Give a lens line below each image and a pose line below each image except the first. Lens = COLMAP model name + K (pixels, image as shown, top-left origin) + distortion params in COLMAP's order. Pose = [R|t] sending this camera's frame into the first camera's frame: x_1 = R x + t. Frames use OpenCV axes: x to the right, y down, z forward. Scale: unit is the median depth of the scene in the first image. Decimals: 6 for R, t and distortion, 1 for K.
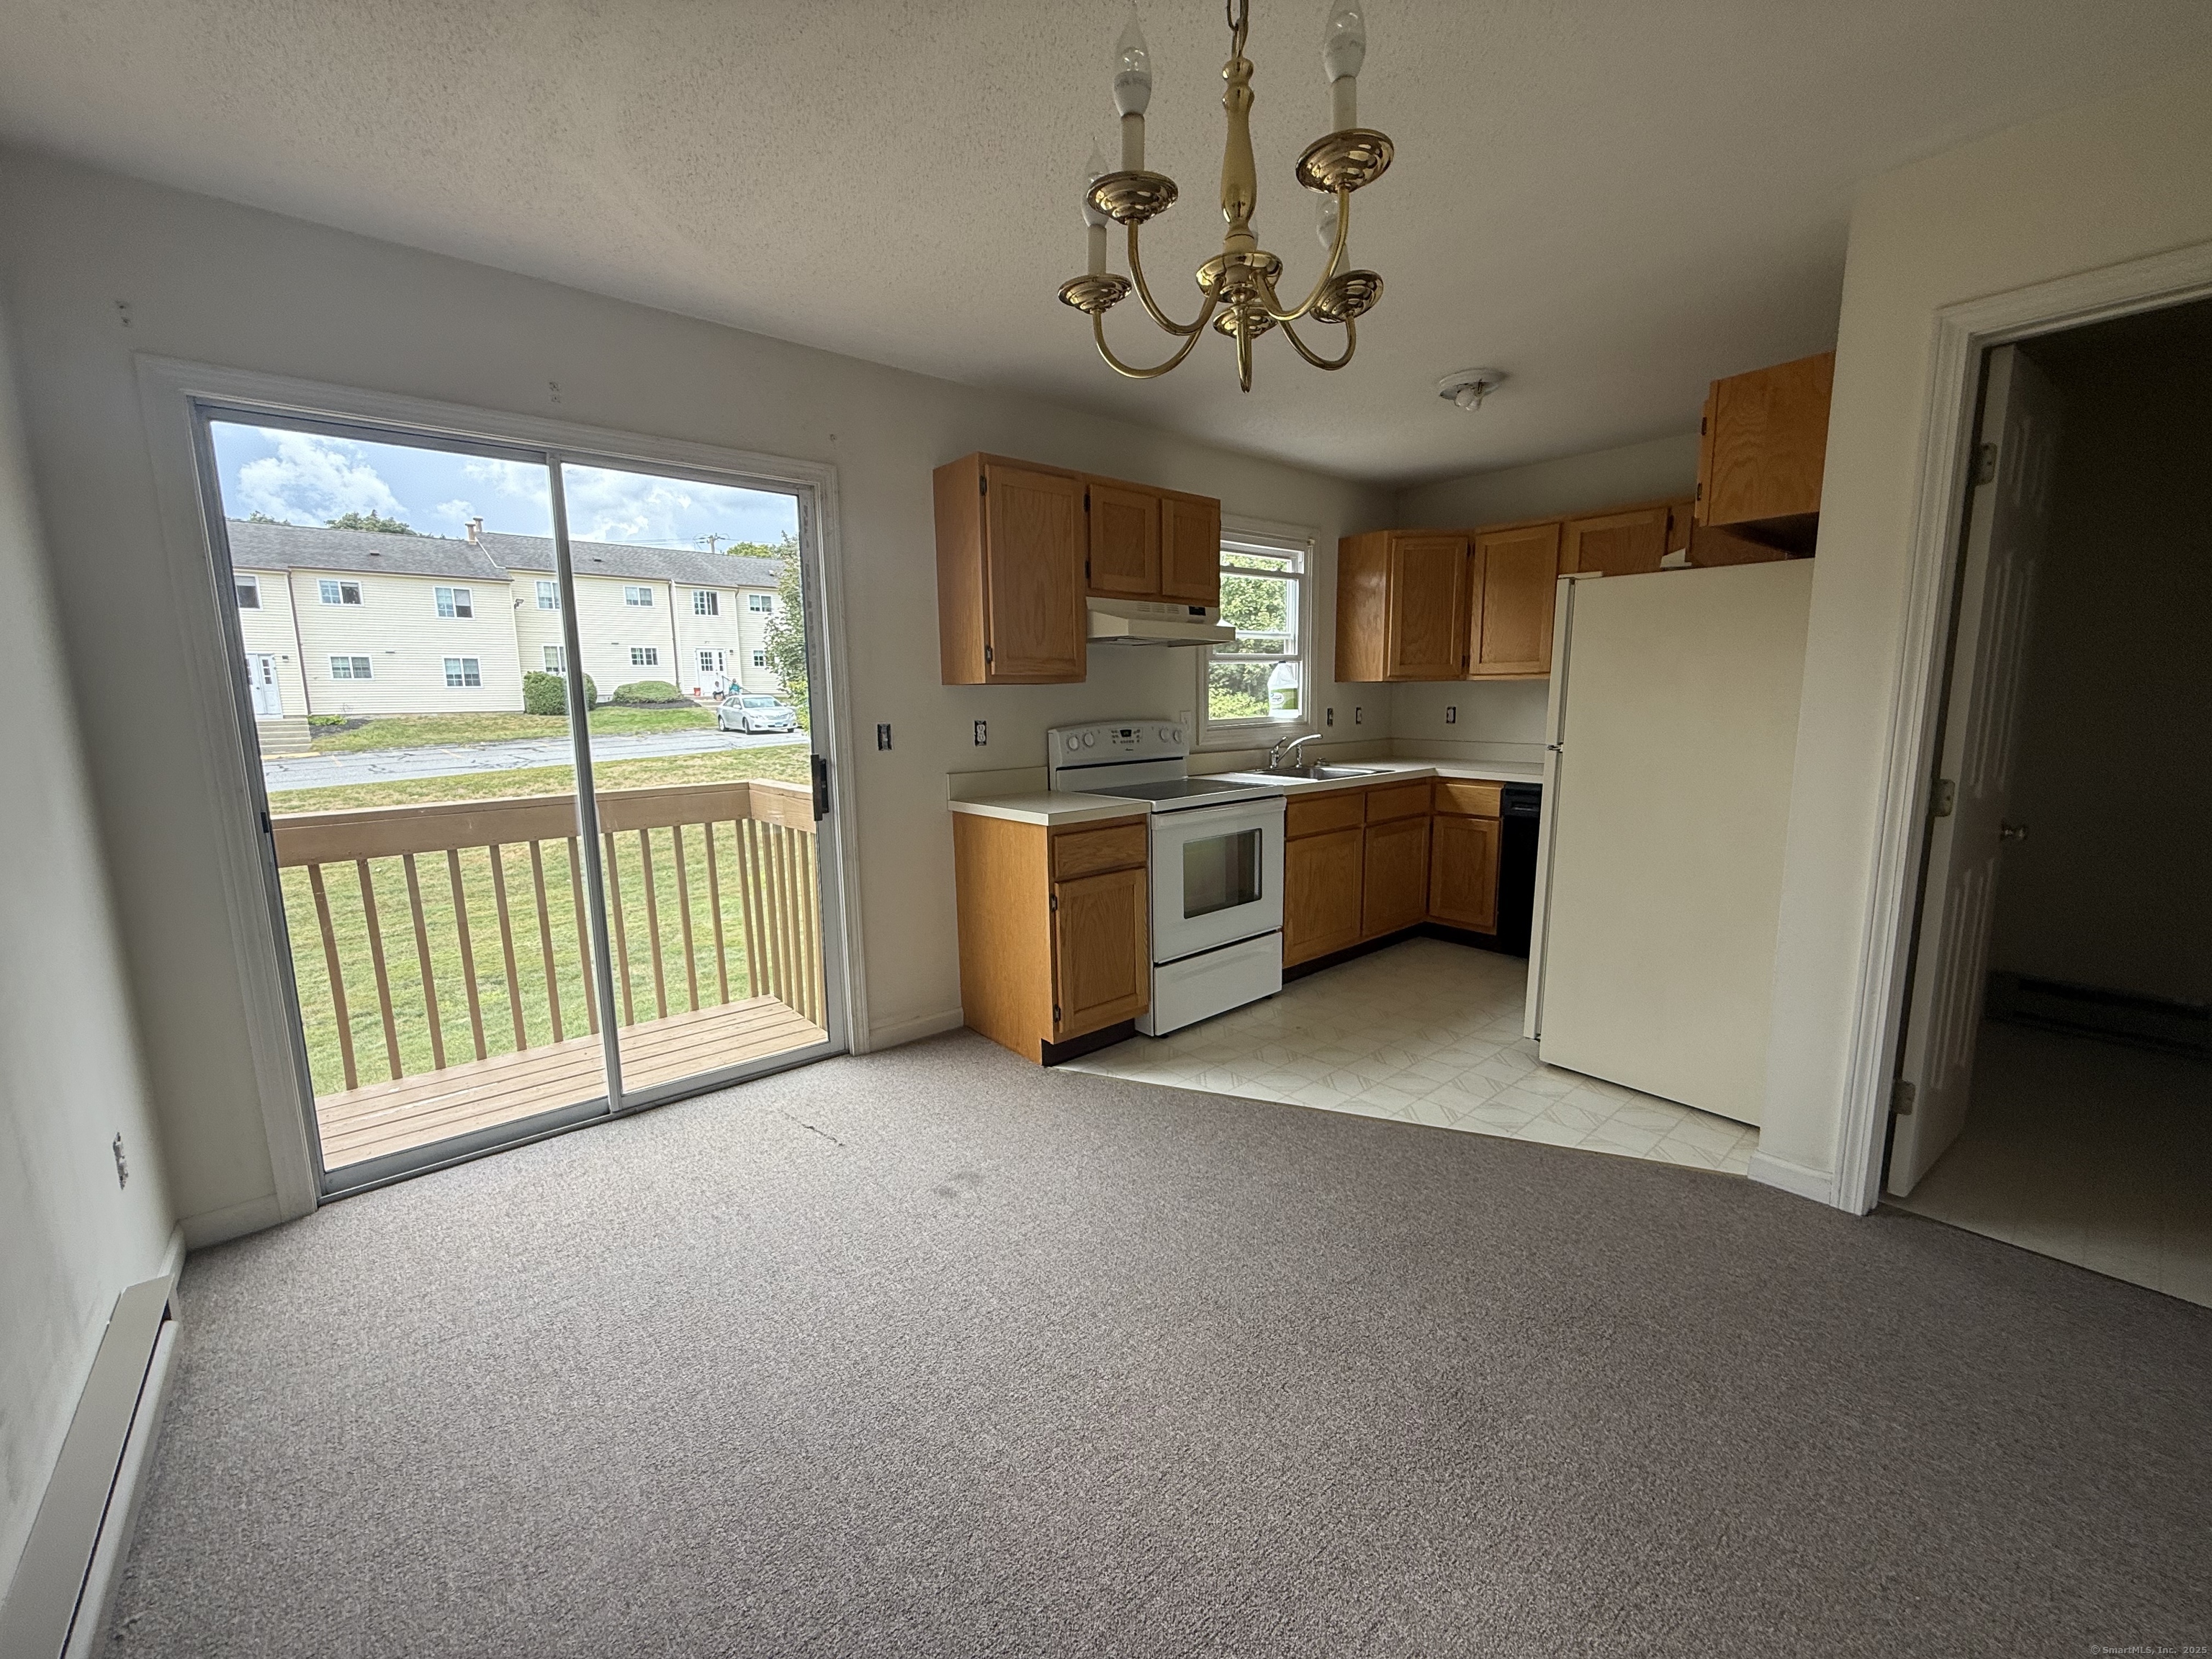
lens RADIAL K [[879.0, 0, 1101.9], [0, 879.0, 834.9], [0, 0, 1]] dist [-0.000215, -0.000216]
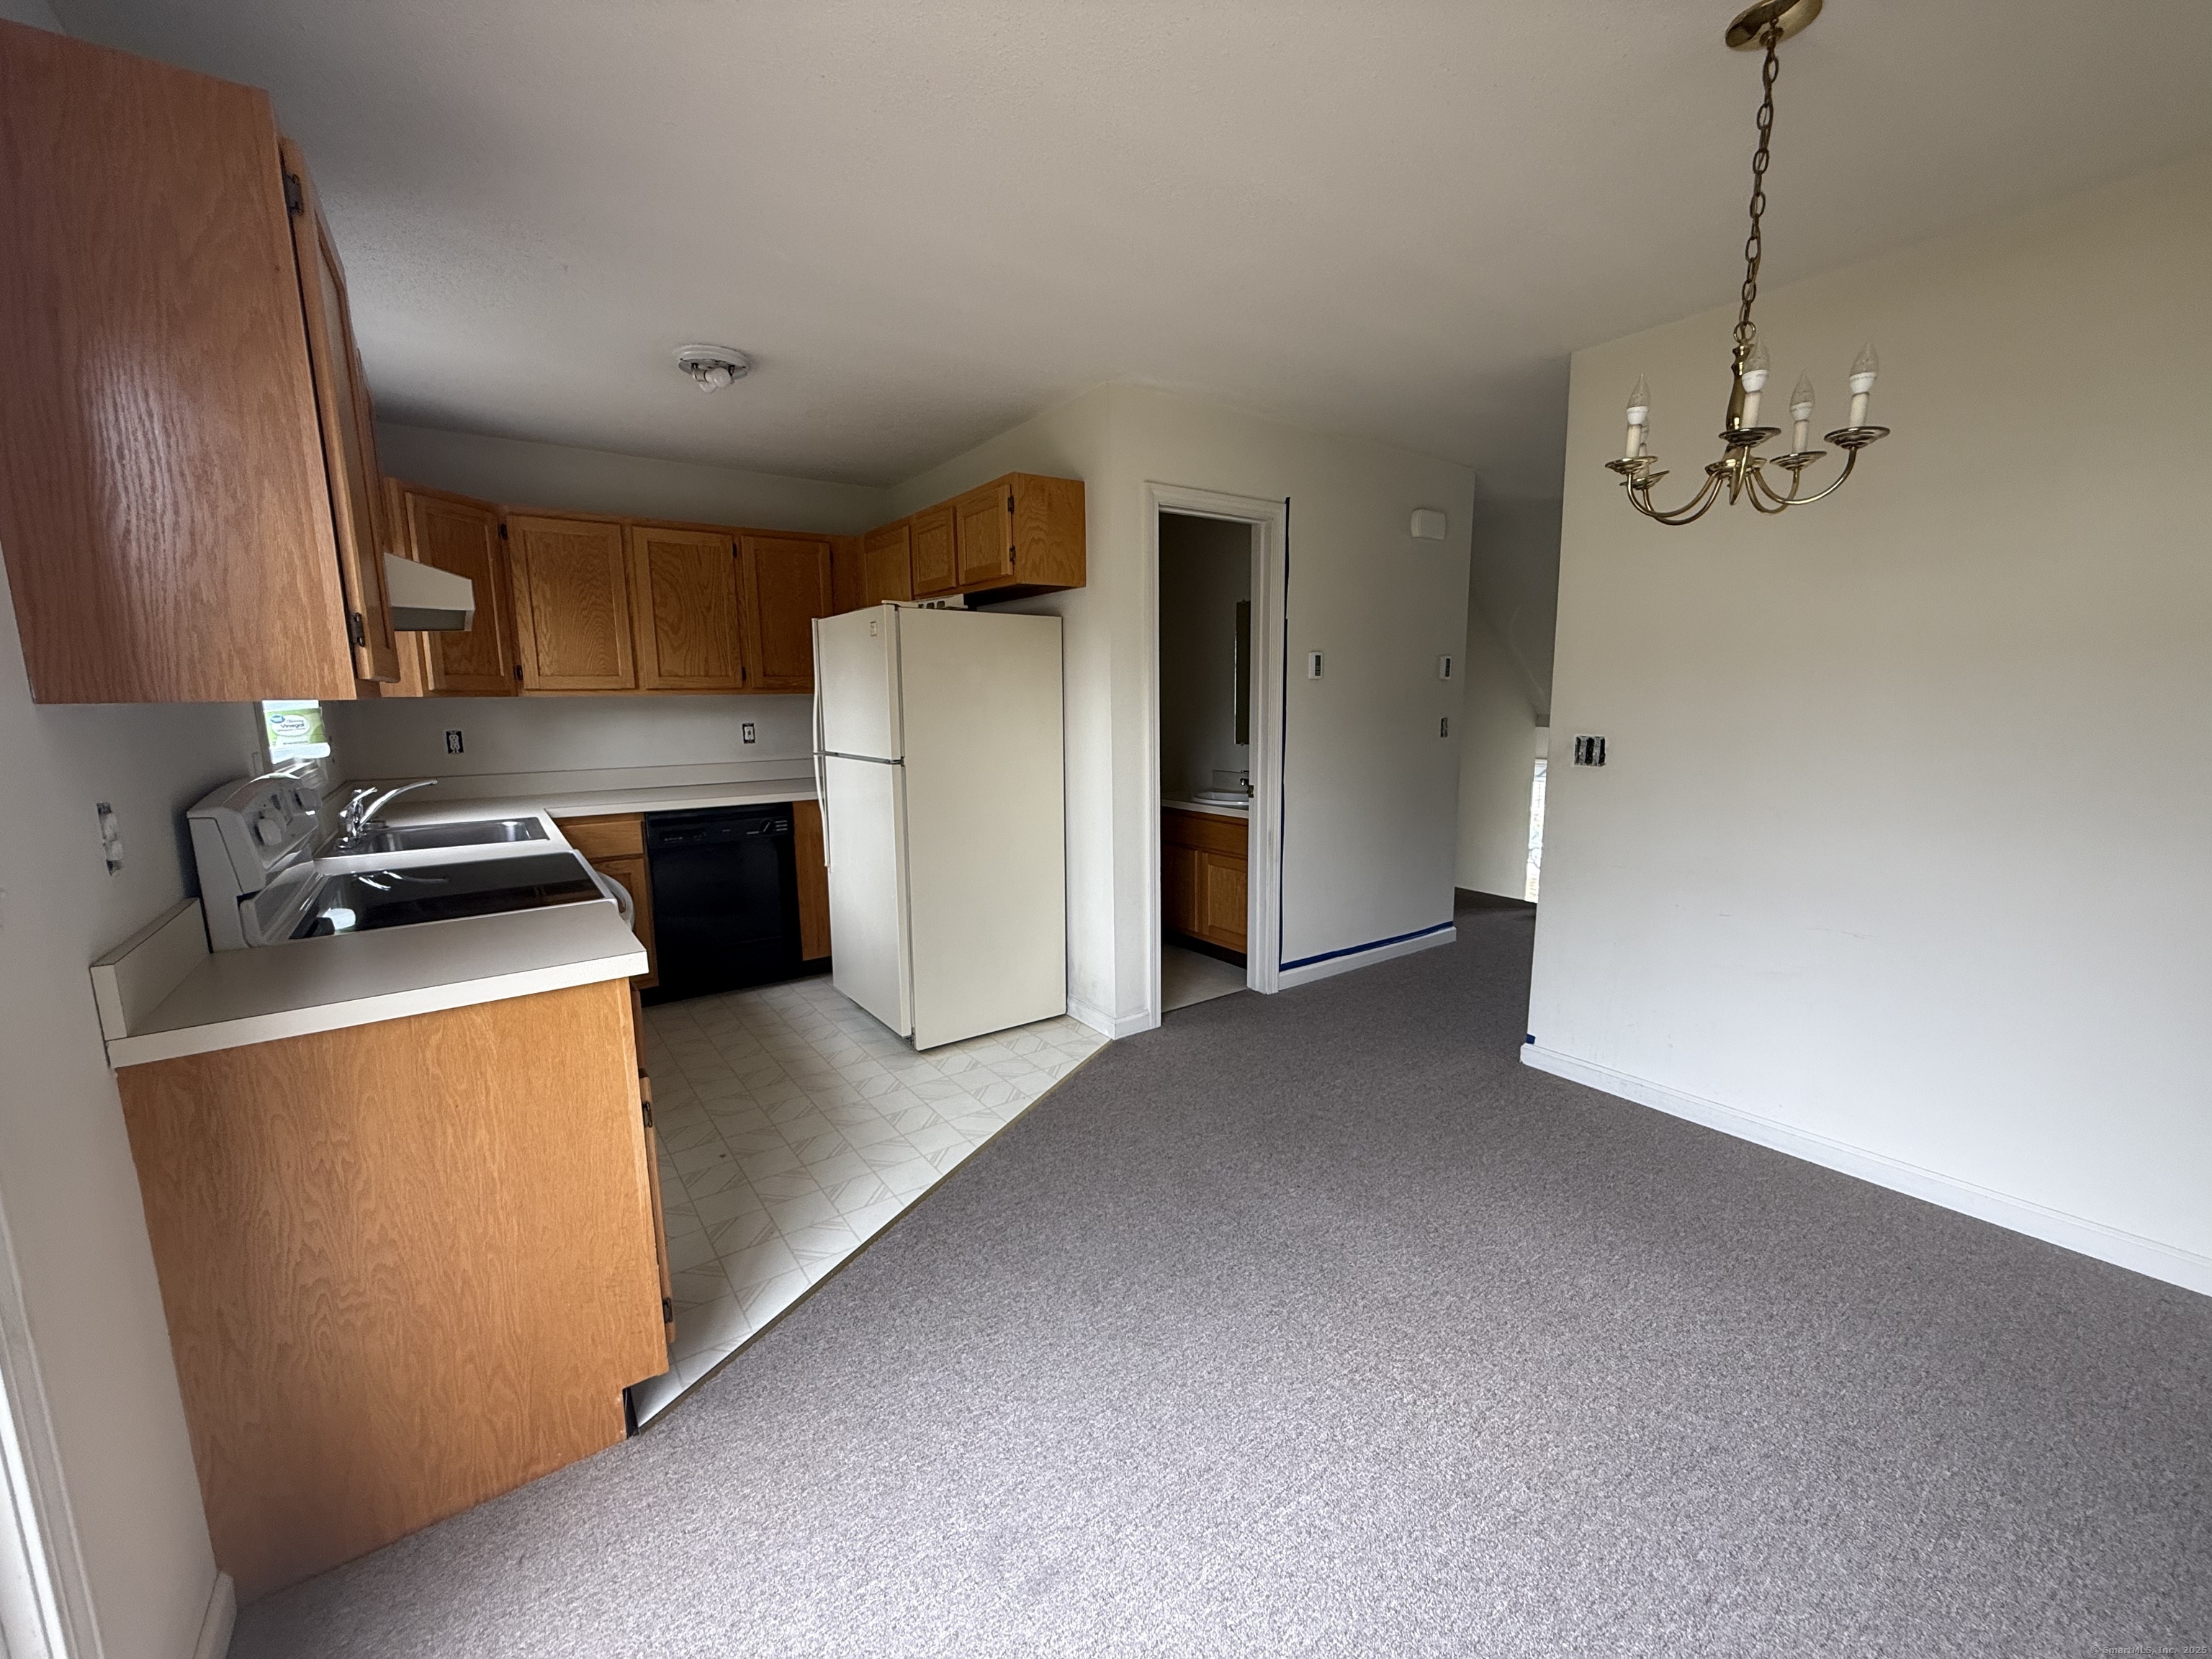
lens RADIAL K [[879.0, 0, 1101.9], [0, 879.0, 834.9], [0, 0, 1]] dist [-0.000215, -0.000216]
pose [[0.085124, -0.147774, 0.985351, -0.500693], [0.164642, 0.977432, 0.132363, -0.106802], [-0.982673, 0.150963, 0.107532, 0.616452]]
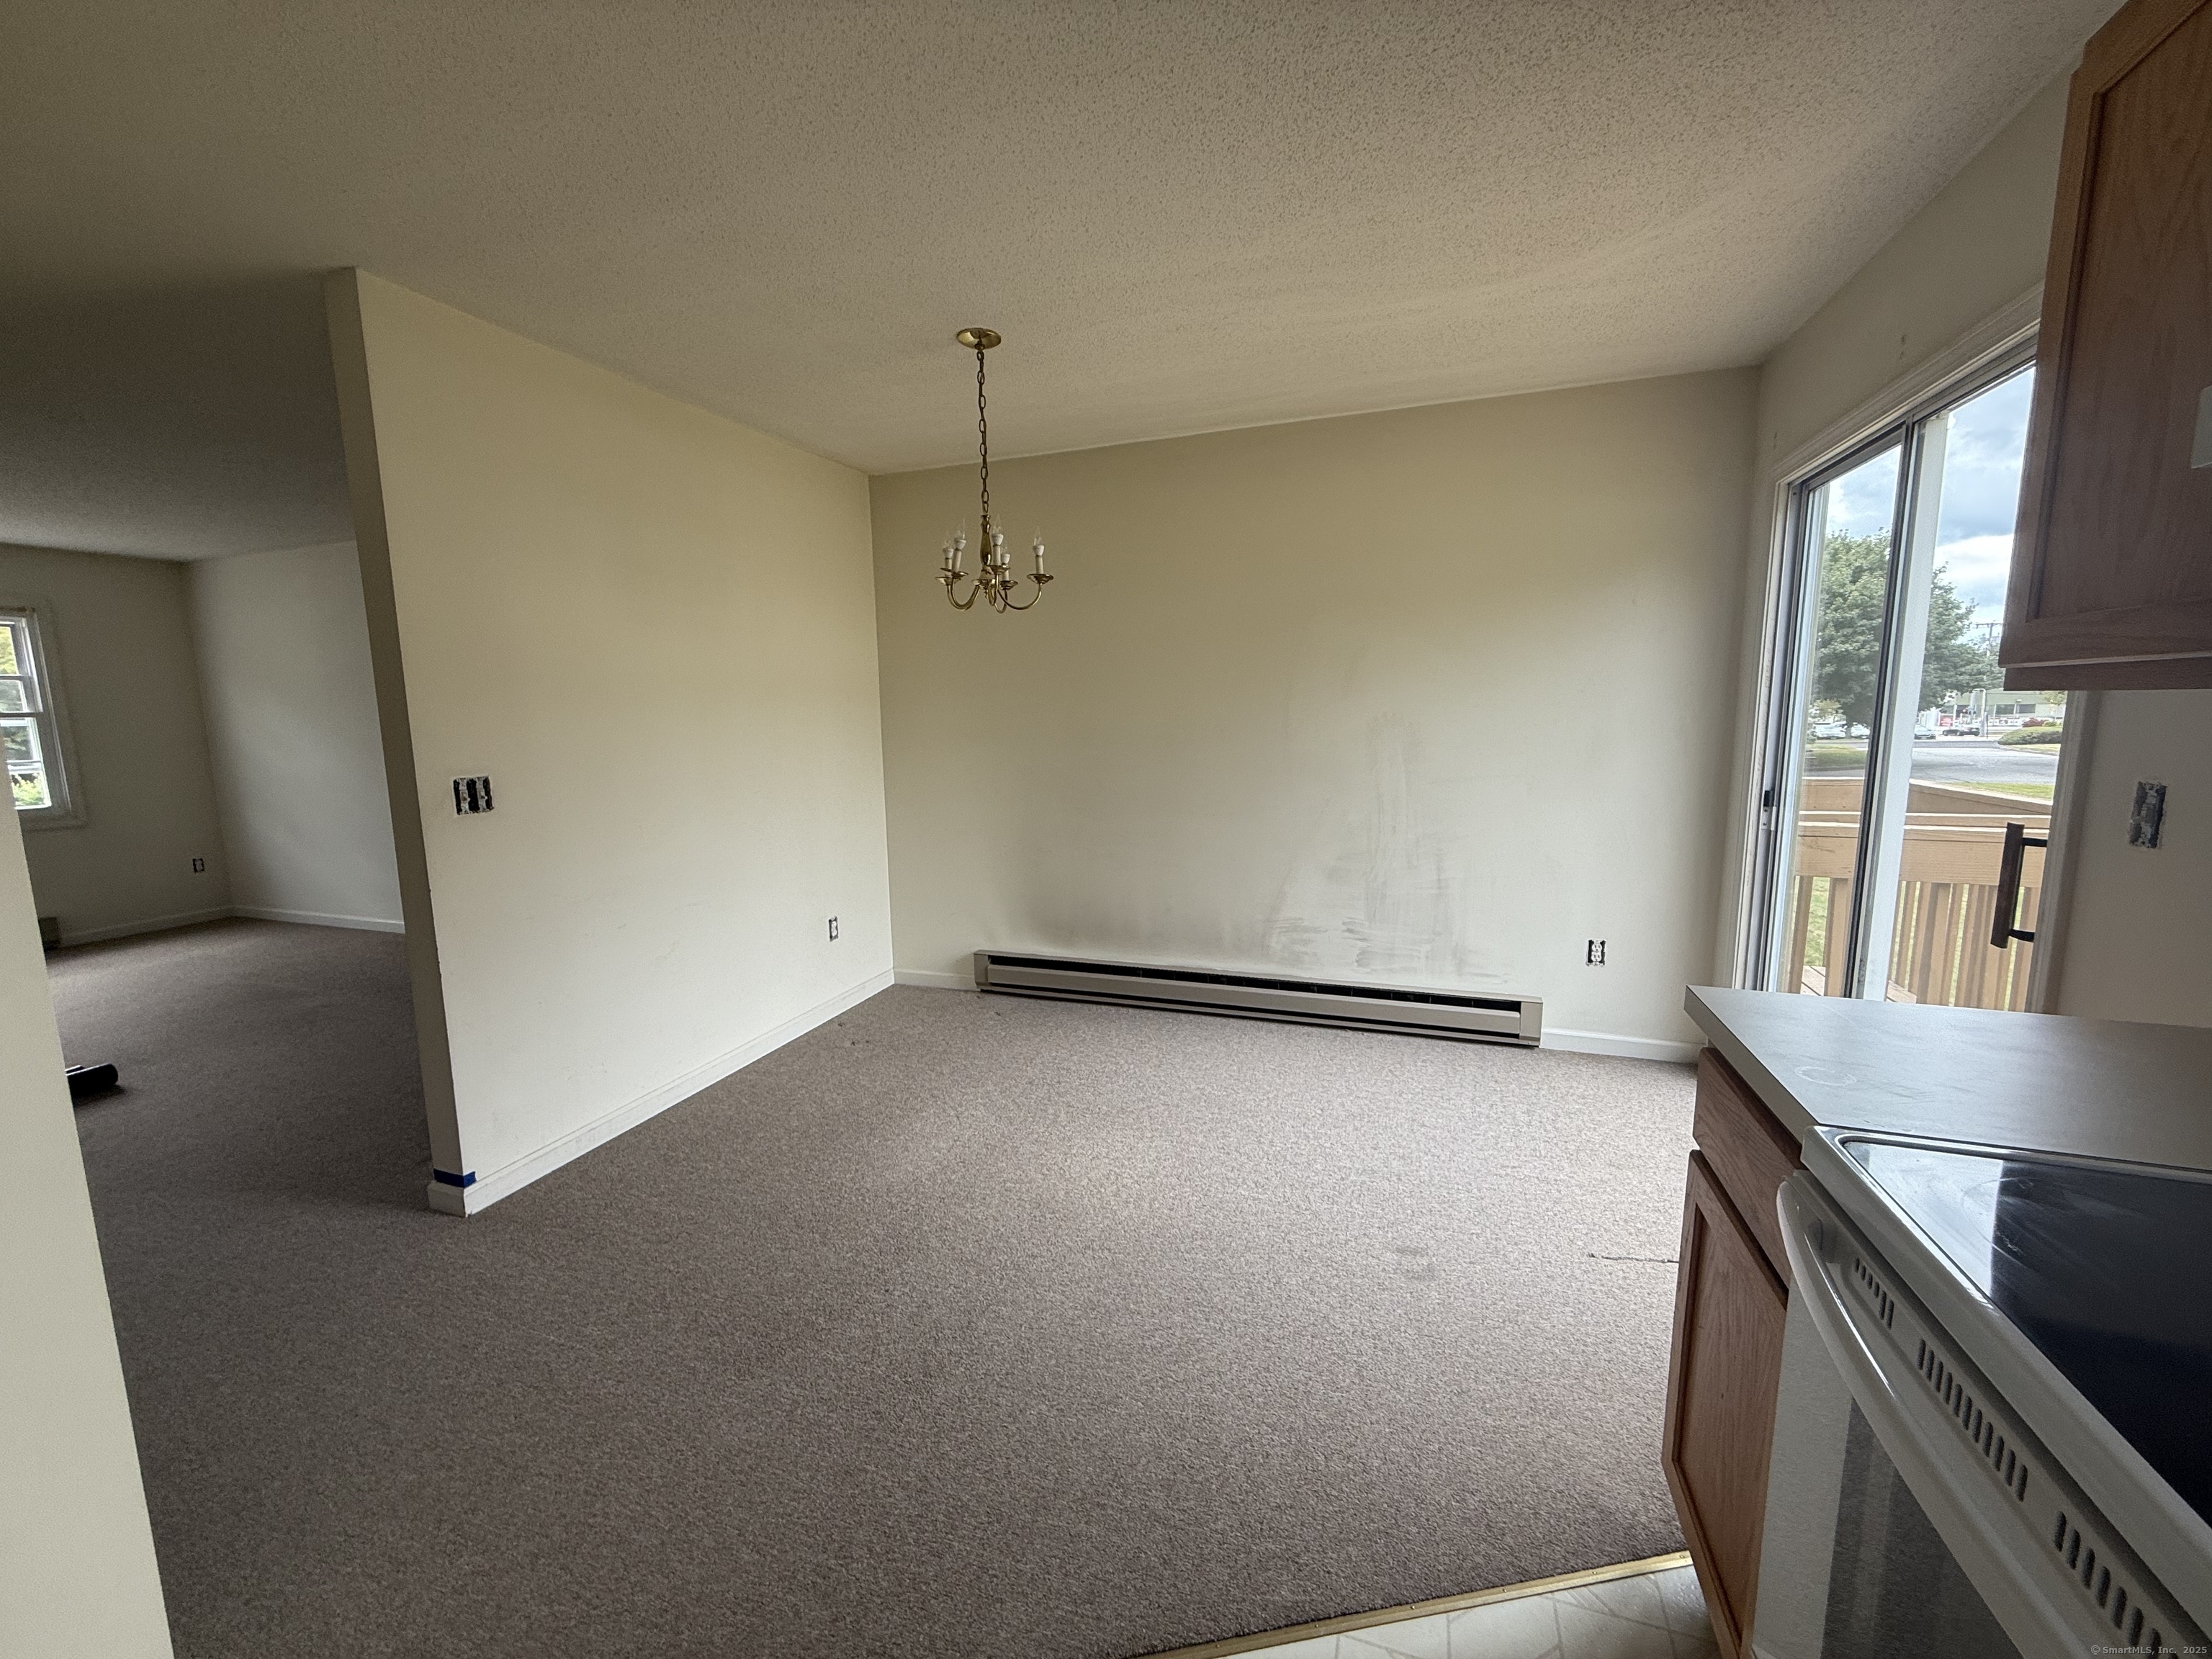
lens RADIAL K [[879.0, 0, 1101.9], [0, 879.0, 834.9], [0, 0, 1]] dist [-0.000215, -0.000216]
pose [[-0.868044, 0.098514, -0.486615, 0.387021], [-0.050141, 0.957710, 0.283331, -0.197605], [0.493948, 0.270344, -0.826395, 1.114114]]
